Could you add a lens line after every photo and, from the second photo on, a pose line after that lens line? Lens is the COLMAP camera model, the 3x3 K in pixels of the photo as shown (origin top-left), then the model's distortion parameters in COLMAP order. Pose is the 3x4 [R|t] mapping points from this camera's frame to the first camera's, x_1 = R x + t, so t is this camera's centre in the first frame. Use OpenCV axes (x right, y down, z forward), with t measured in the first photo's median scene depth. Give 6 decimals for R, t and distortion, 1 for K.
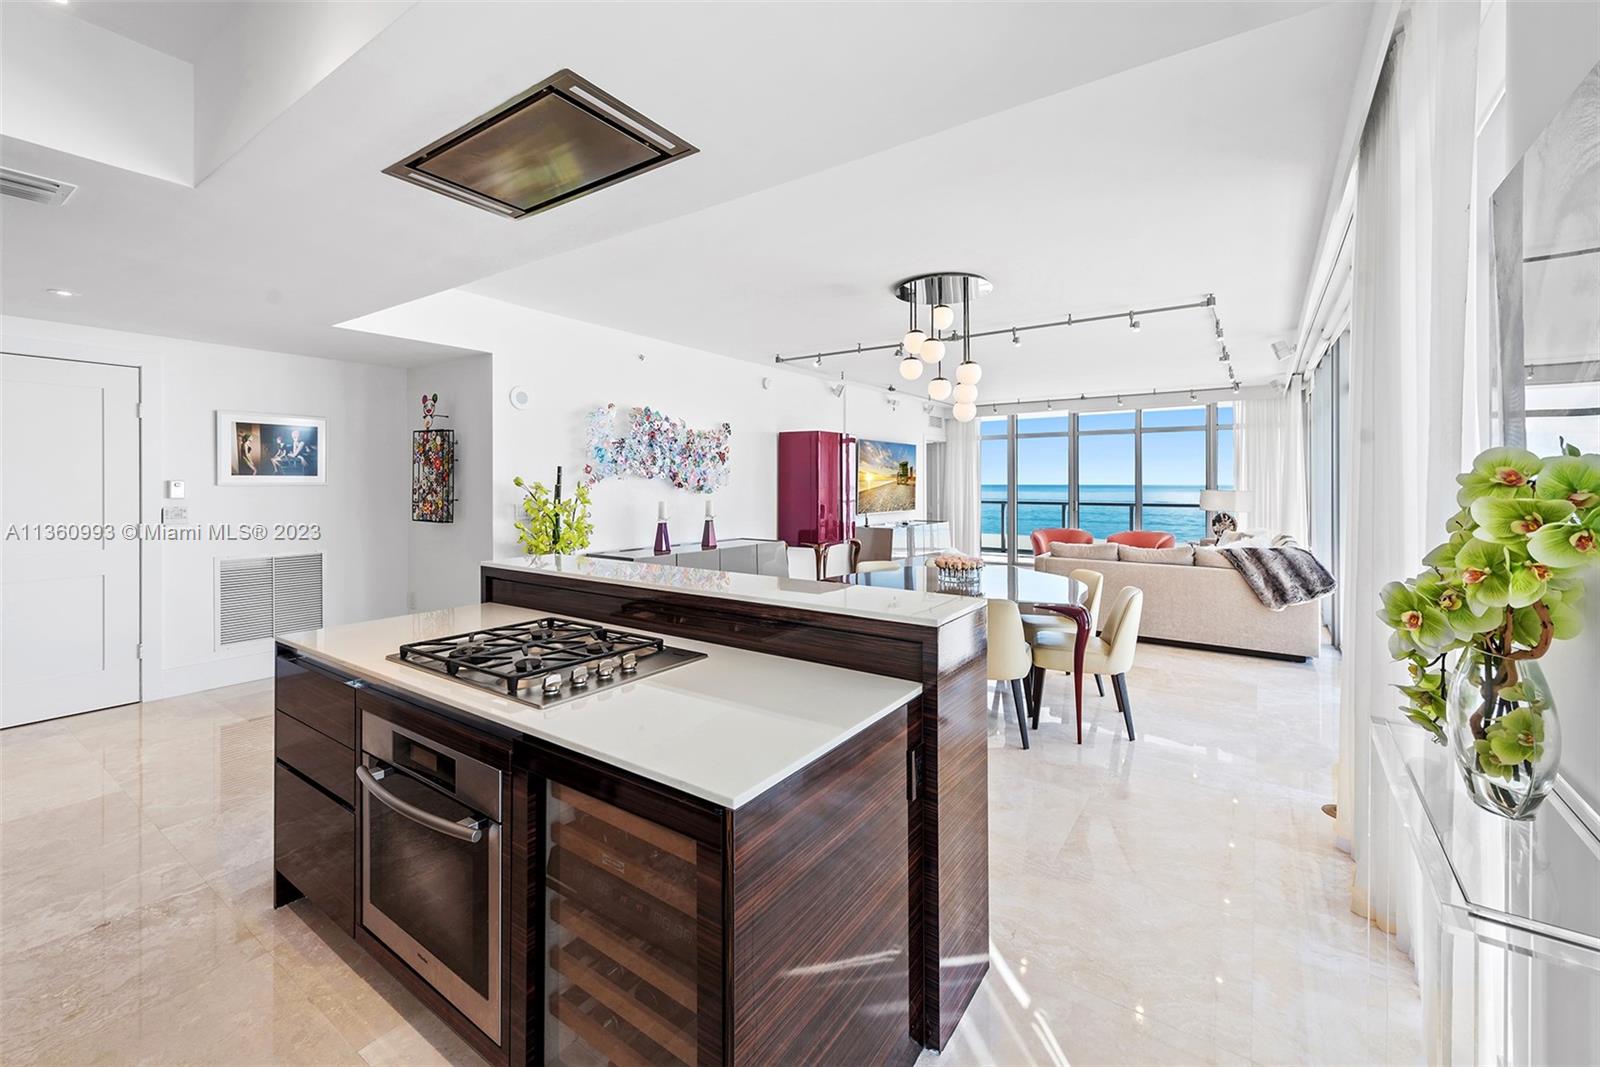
lens RADIAL K [[651.4, 0, 803.2], [0, 651.4, 488.0], [0, 0, 1]] dist [-0.019350, -0.000156]
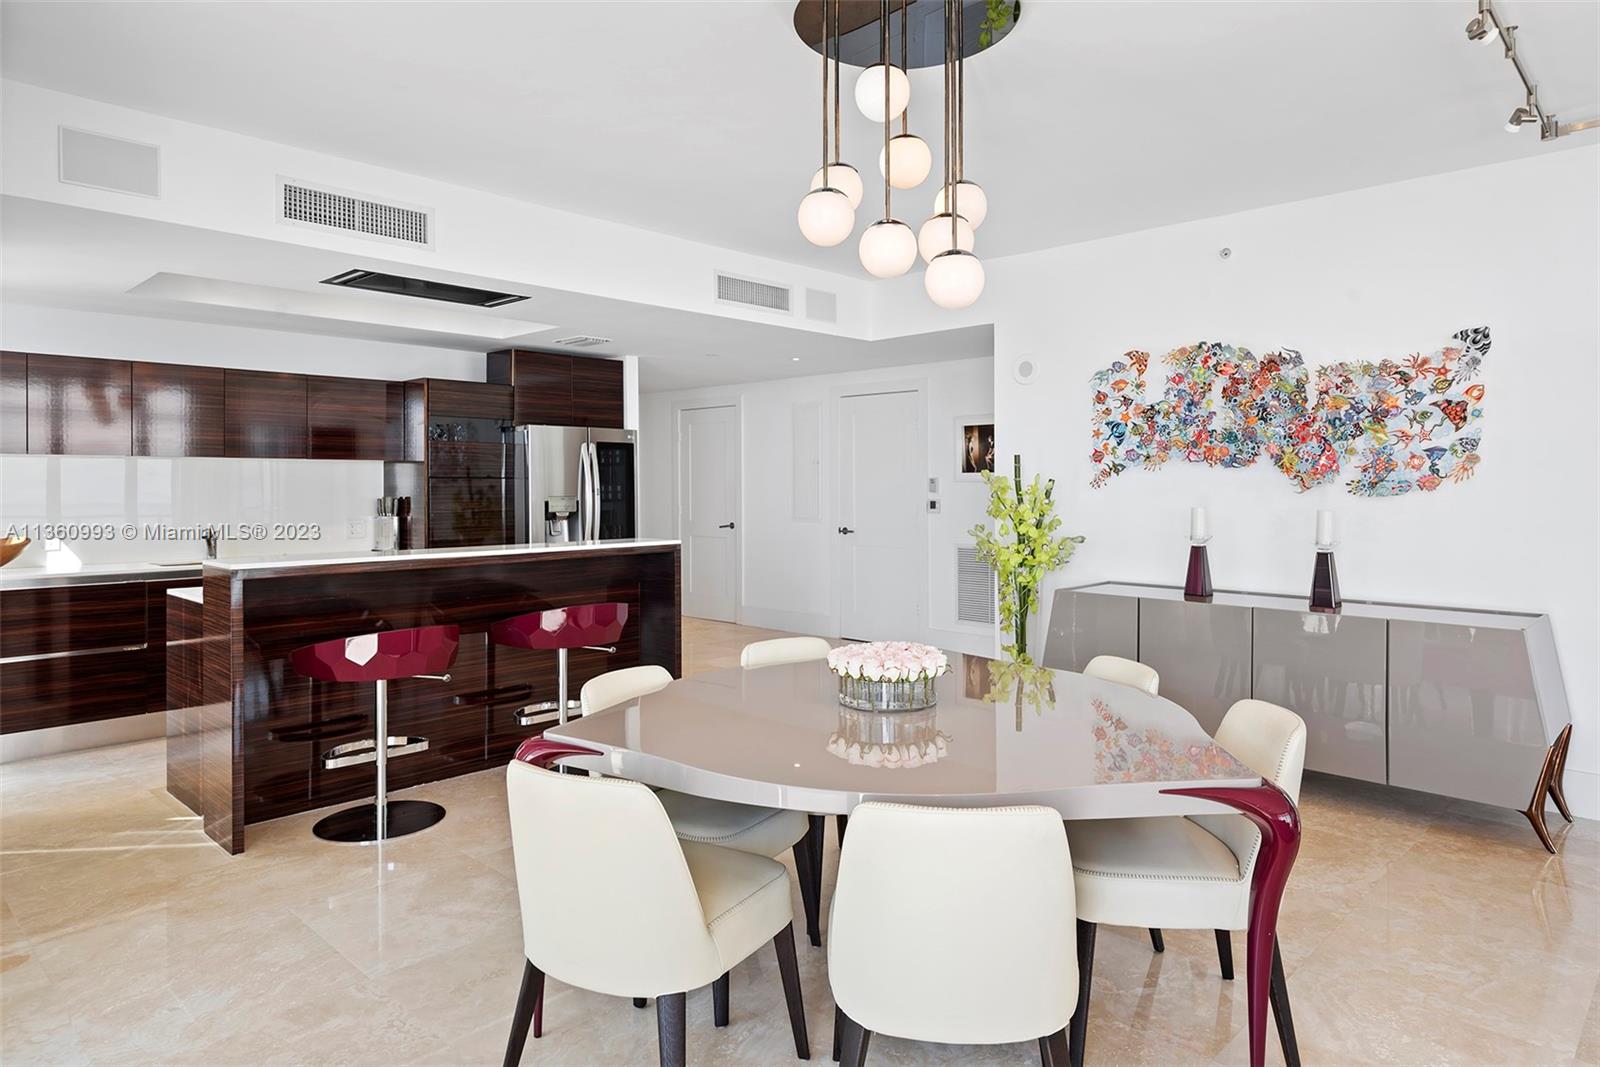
lens RADIAL K [[986.4, 0, 802.5], [0, 986.4, 477.1], [0, 0, 1]] dist [-0.003891, -0.001033]
pose [[-0.155545, -0.009814, -0.987780, 0.677814], [-0.001952, 0.999952, -0.009628, 0.002746], [0.987827, 0.000431, -0.155557, 0.801624]]
